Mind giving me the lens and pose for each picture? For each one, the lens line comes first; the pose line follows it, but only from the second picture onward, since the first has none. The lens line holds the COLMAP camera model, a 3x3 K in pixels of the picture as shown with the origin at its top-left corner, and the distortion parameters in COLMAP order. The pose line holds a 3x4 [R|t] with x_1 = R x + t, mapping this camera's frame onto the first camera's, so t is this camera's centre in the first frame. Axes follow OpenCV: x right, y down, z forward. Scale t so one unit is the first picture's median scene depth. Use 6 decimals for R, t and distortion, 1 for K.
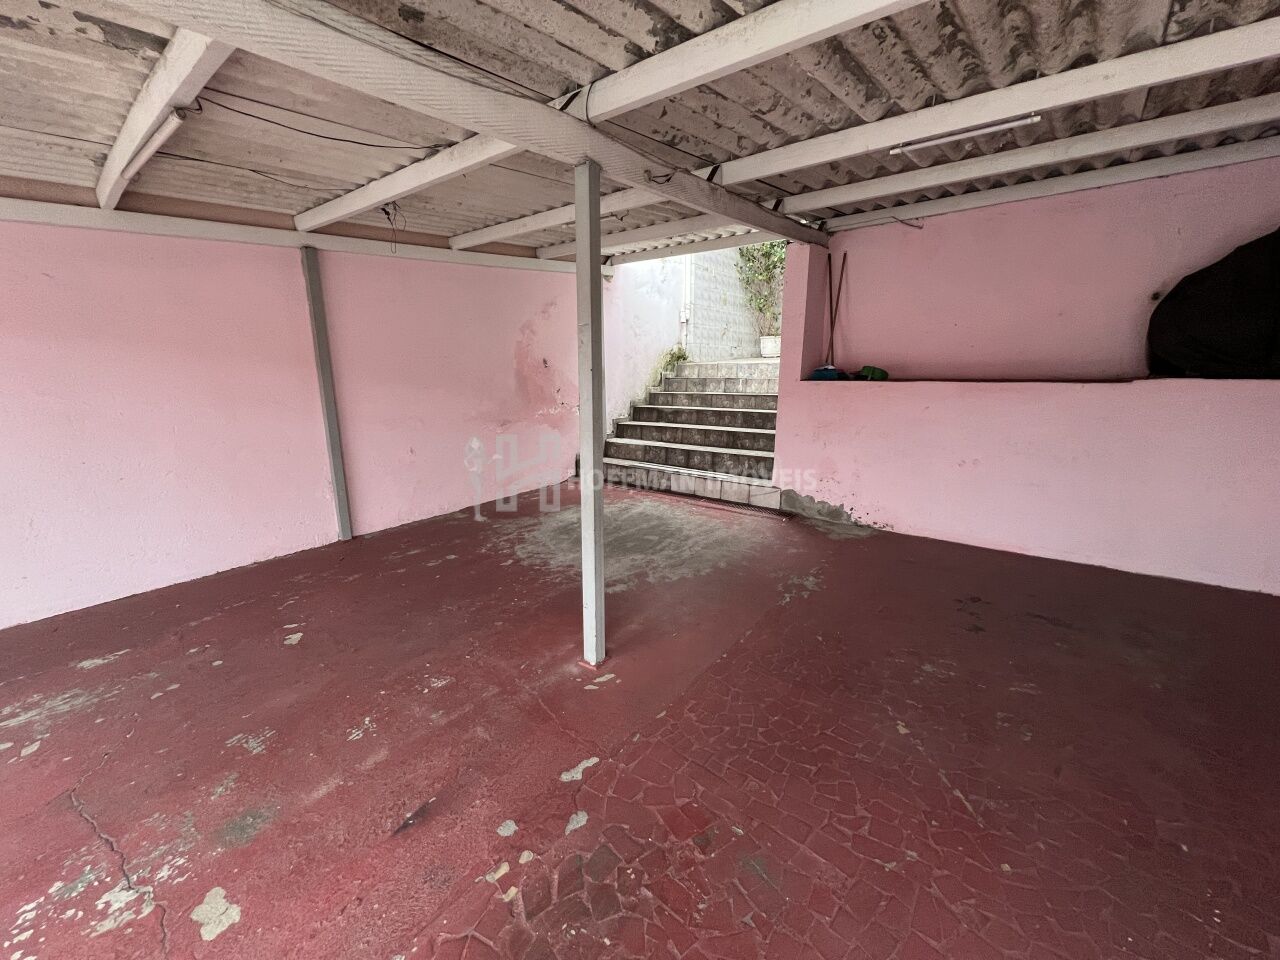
lens RADIAL K [[513.6, 0, 640.0], [0, 513.6, 480.0], [0, 0, 1]] dist [0.000194, -0.000130]
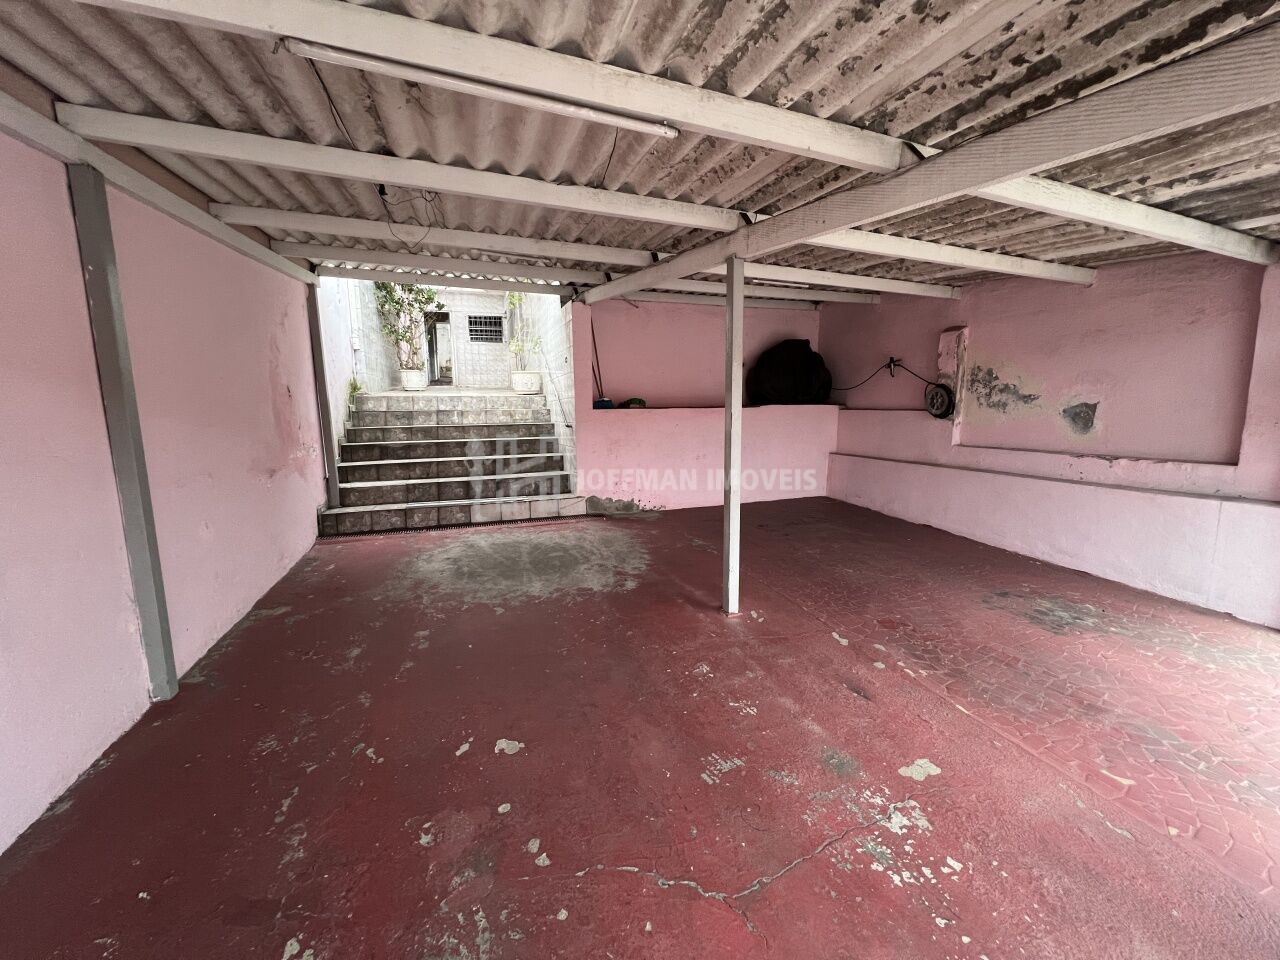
lens RADIAL K [[513.6, 0, 640.0], [0, 513.6, 480.0], [0, 0, 1]] dist [0.000194, -0.000130]
pose [[0.528151, -0.123042, 0.840189, -0.833393], [0.180997, 0.983020, 0.030182, -0.044262], [-0.829636, 0.136131, 0.541453, 0.274613]]
